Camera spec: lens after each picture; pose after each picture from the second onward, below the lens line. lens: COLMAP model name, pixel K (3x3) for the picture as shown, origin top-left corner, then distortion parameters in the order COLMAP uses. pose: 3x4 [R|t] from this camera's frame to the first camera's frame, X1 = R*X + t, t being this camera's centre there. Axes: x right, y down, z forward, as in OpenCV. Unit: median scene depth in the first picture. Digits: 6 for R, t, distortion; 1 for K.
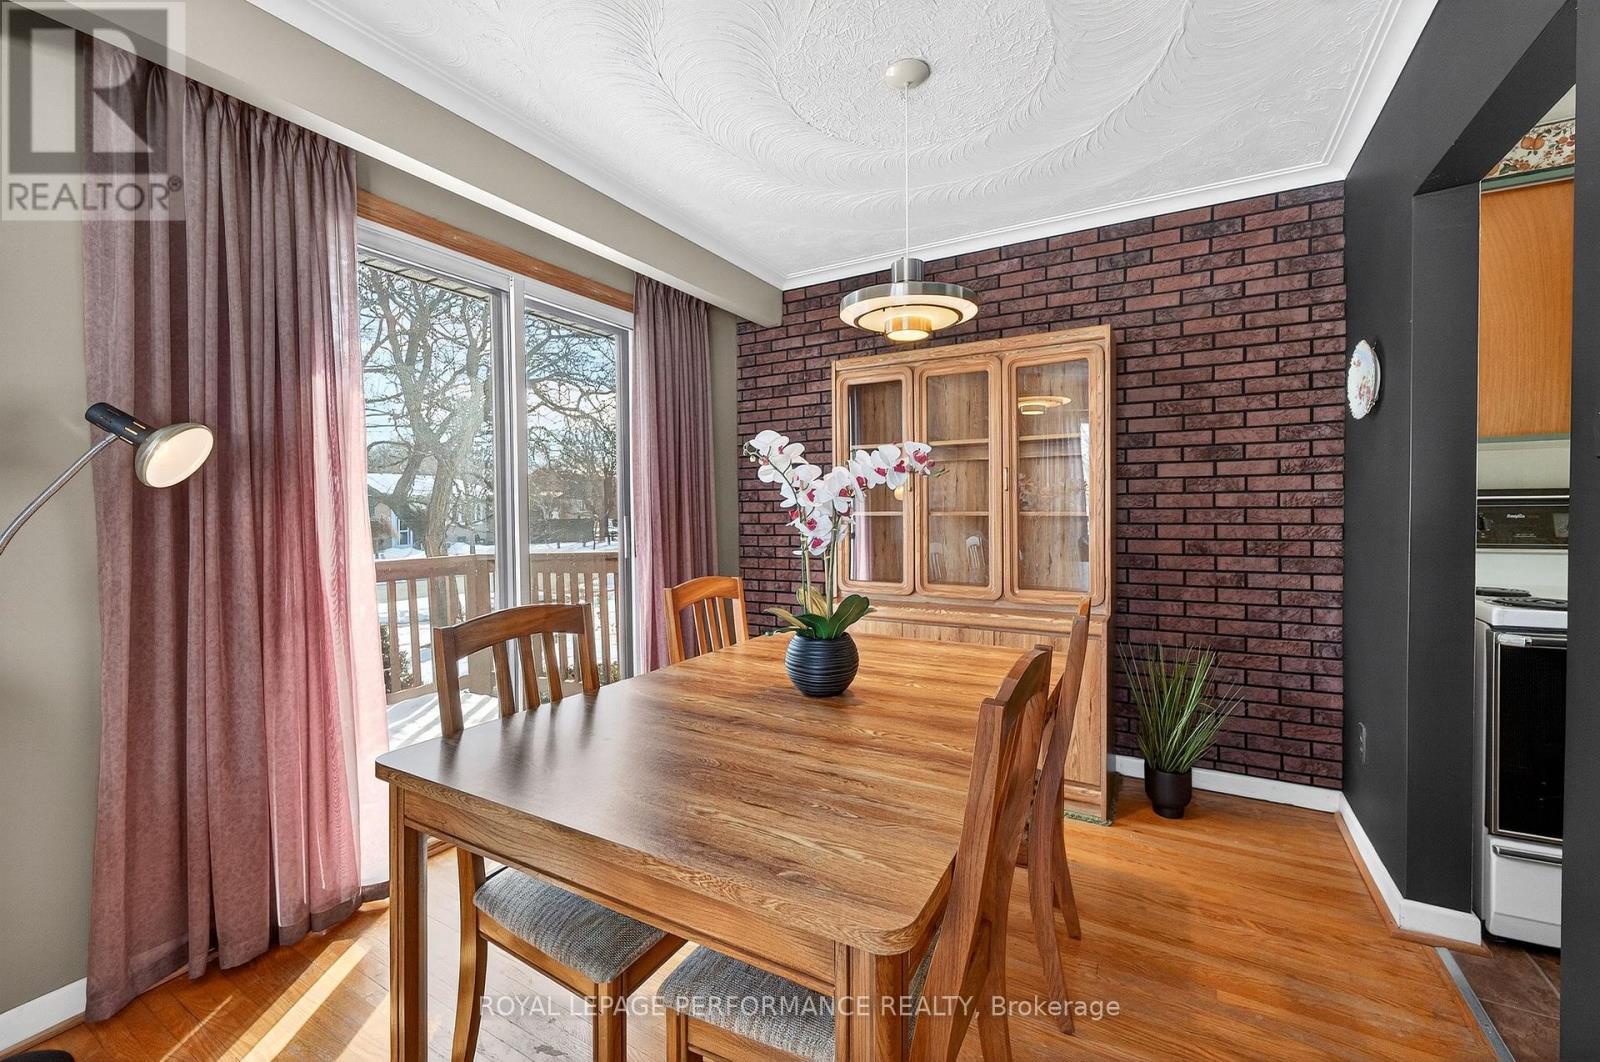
lens RADIAL K [[651.2, 0, 809.0], [0, 651.2, 519.7], [0, 0, 1]] dist [0.002062, 0.000302]
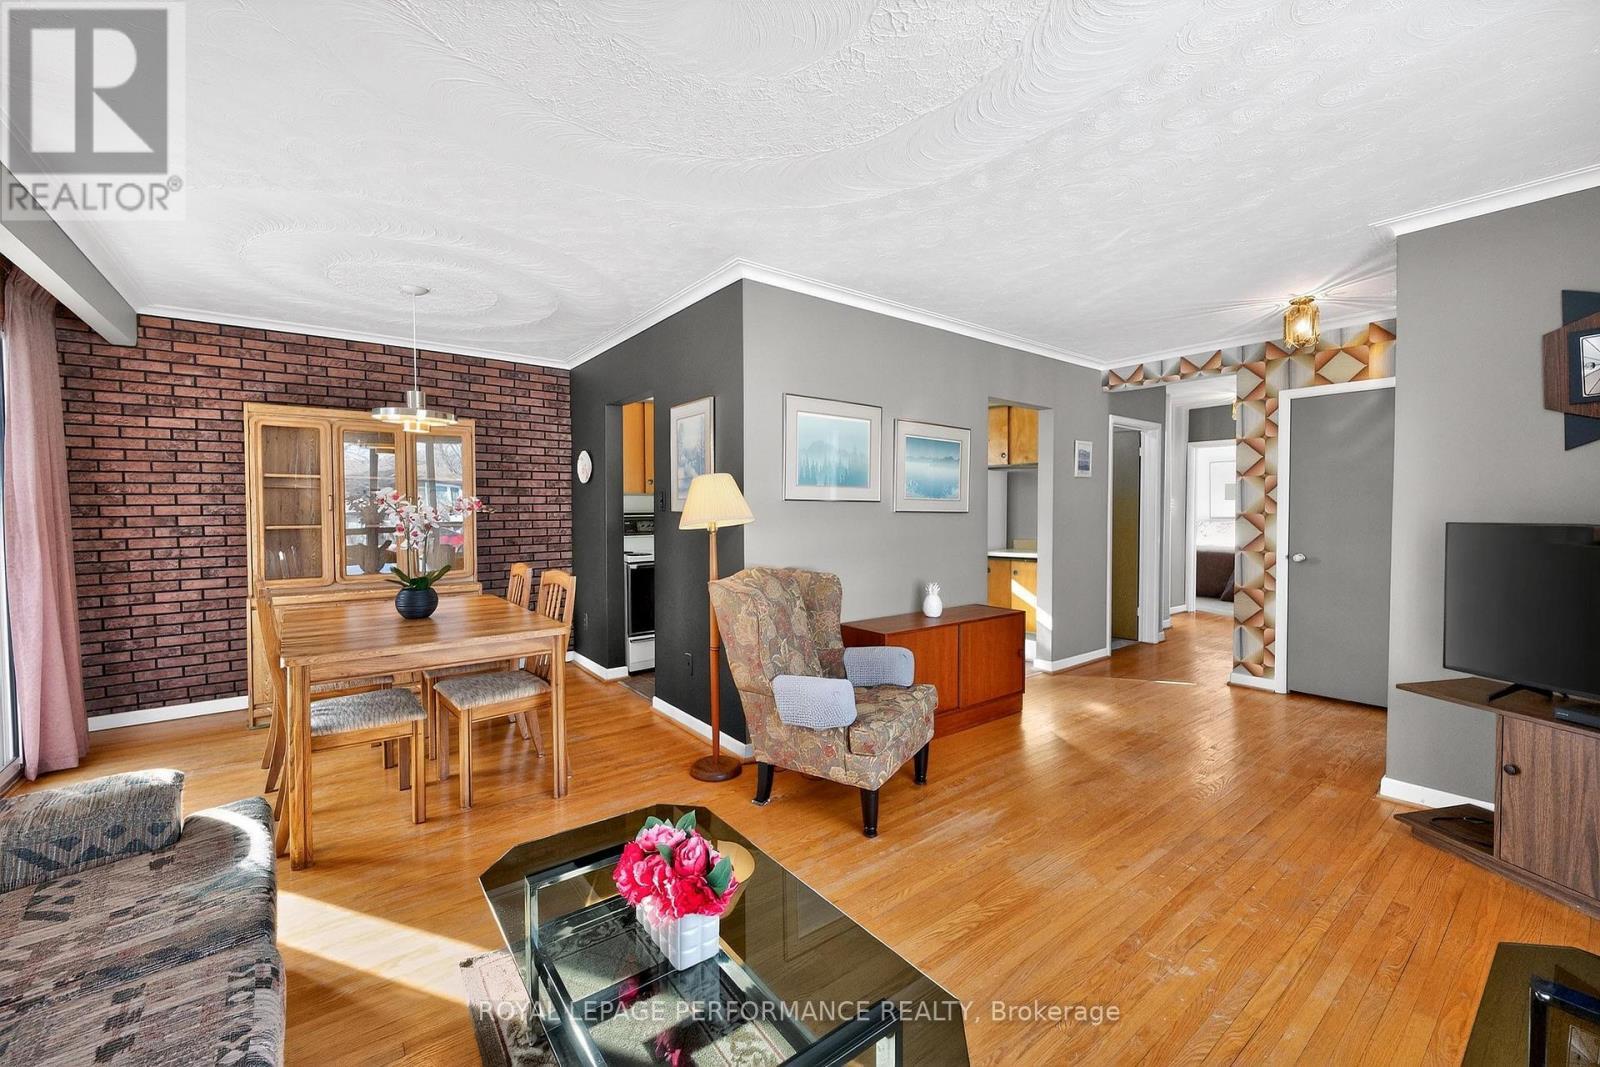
lens RADIAL K [[651.2, 0, 804.1], [0, 651.2, 525.7], [0, 0, 1]] dist [0.002062, 0.000302]
pose [[0.397750, -0.018854, 0.917300, -0.820935], [0.016172, 0.999778, 0.013537, -0.015448], [-0.917351, 0.009450, 0.397967, -0.545454]]
